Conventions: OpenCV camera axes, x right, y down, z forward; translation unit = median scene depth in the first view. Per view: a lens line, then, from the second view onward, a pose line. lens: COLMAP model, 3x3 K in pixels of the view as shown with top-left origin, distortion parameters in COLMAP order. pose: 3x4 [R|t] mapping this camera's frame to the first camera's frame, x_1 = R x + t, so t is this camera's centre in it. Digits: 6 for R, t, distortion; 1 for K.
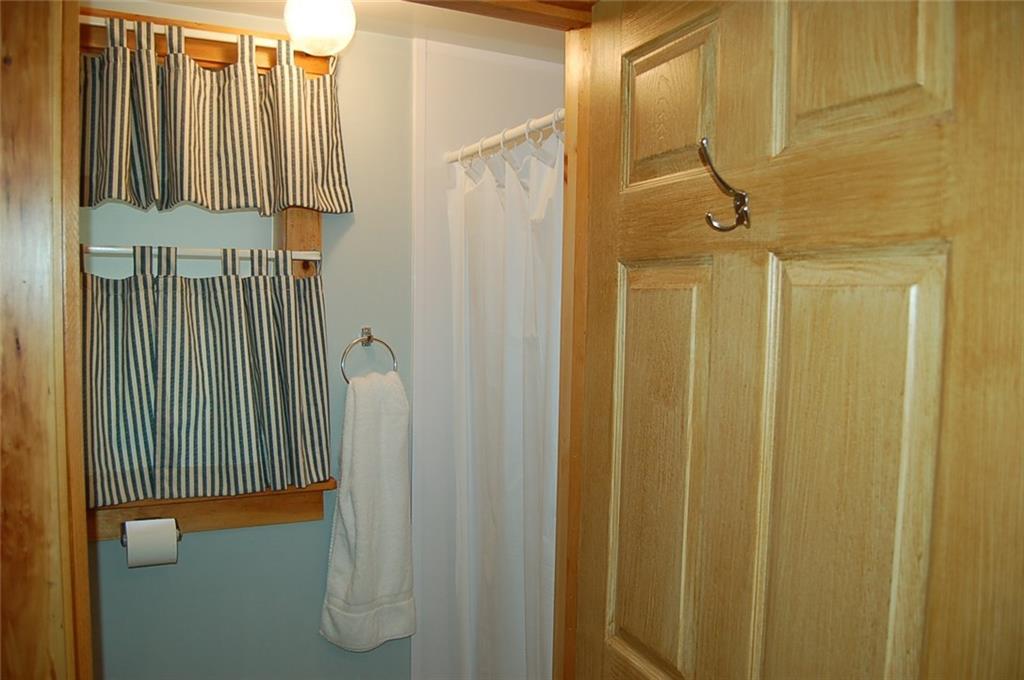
lens RADIAL K [[797.1, 0, 517.1], [0, 797.1, 340.6], [0, 0, 1]] dist [-0.096447, 0.039191]
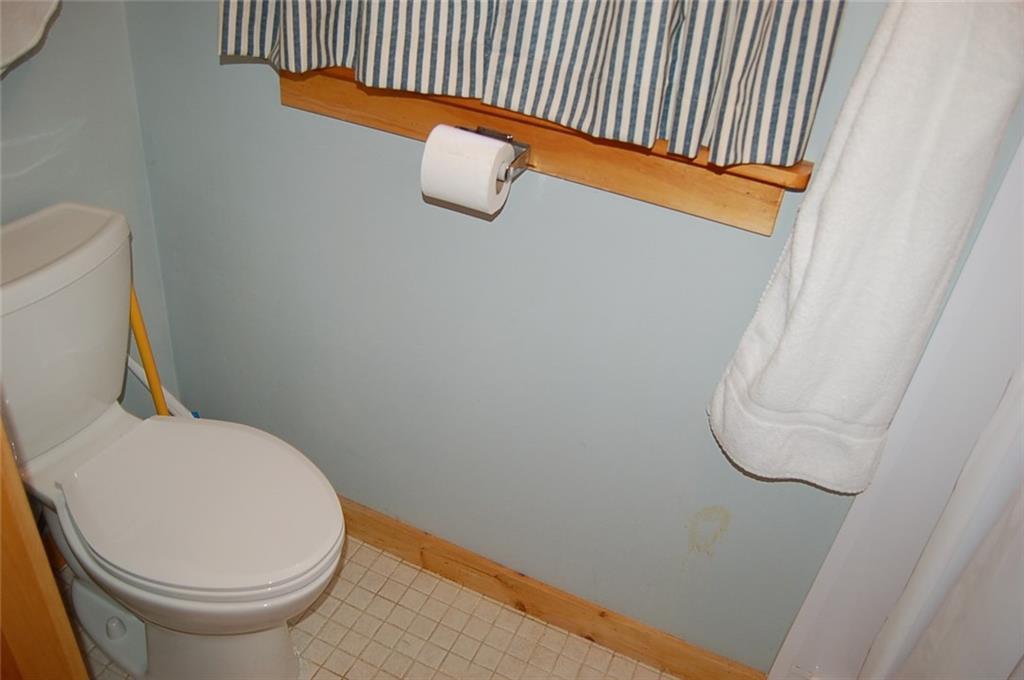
lens RADIAL K [[797.1, 0, 517.1], [0, 797.1, 340.6], [0, 0, 1]] dist [-0.096447, 0.039191]
pose [[0.626678, 0.456998, -0.631212, 0.016077], [-0.148873, 0.865285, 0.478663, 0.059184], [0.764926, -0.205996, 0.610290, 0.536086]]
